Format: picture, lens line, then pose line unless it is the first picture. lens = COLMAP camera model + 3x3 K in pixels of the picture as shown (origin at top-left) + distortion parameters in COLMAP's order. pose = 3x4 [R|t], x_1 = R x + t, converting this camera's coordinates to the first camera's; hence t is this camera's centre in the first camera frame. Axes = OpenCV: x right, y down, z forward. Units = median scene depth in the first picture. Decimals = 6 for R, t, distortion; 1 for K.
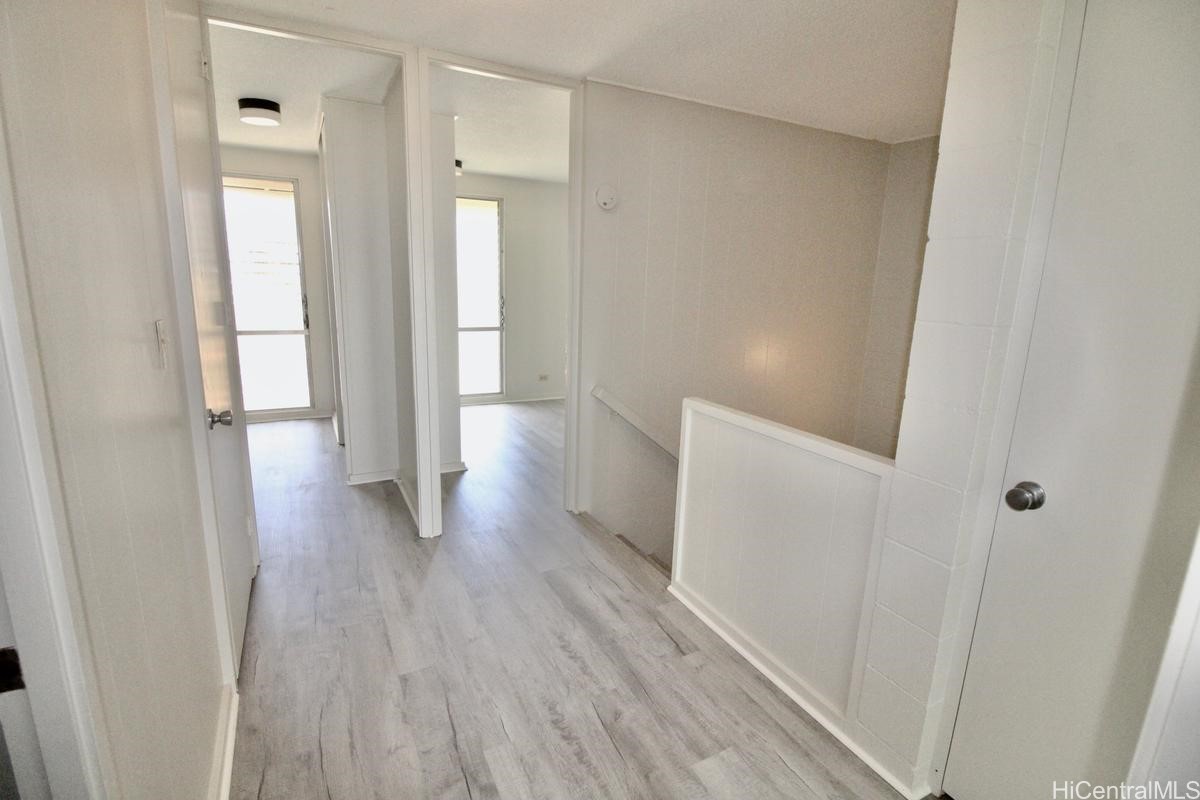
lens RADIAL K [[567.9, 0, 611.6], [0, 567.9, 395.1], [0, 0, 1]] dist [-0.000512, -0.010835]
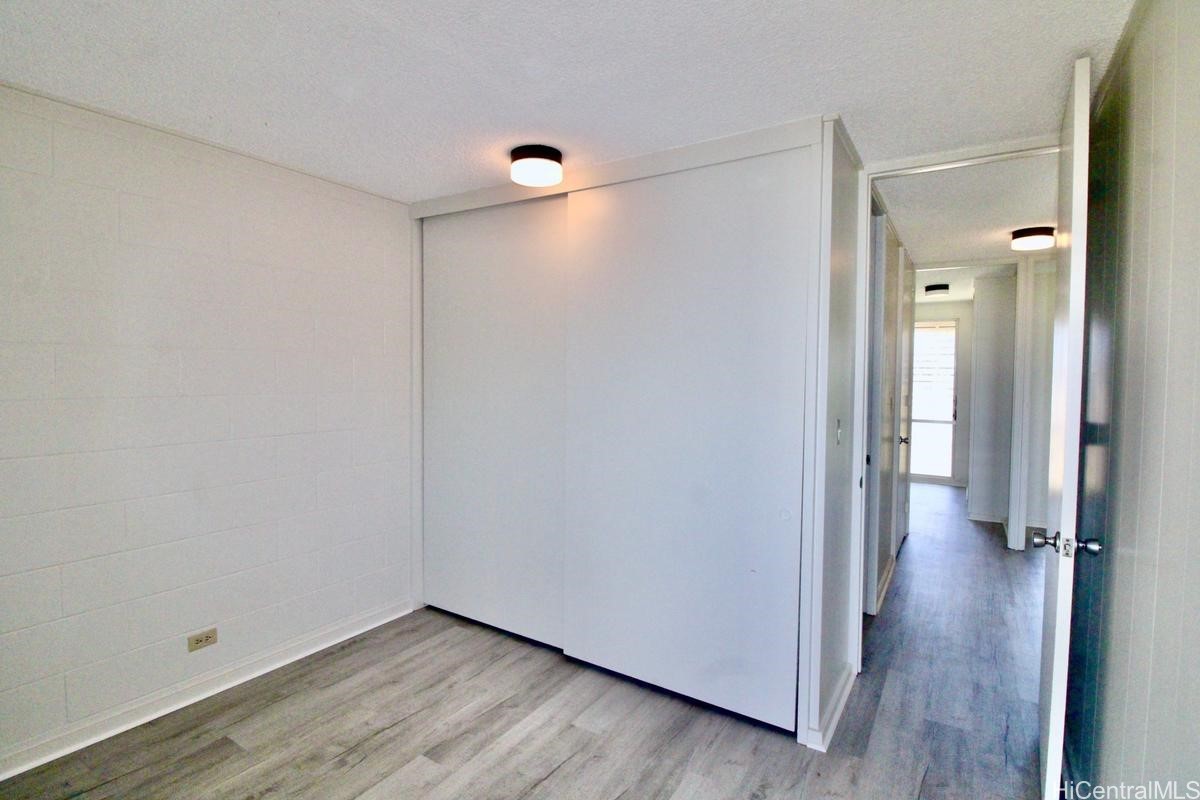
lens RADIAL K [[567.9, 0, 611.6], [0, 567.9, 395.1], [0, 0, 1]] dist [-0.000512, -0.010835]
pose [[0.495278, 0.006426, -0.868711, 0.393651], [-0.166940, 0.982040, -0.087913, 0.130781], [0.852544, 0.188563, 0.487455, -0.633648]]
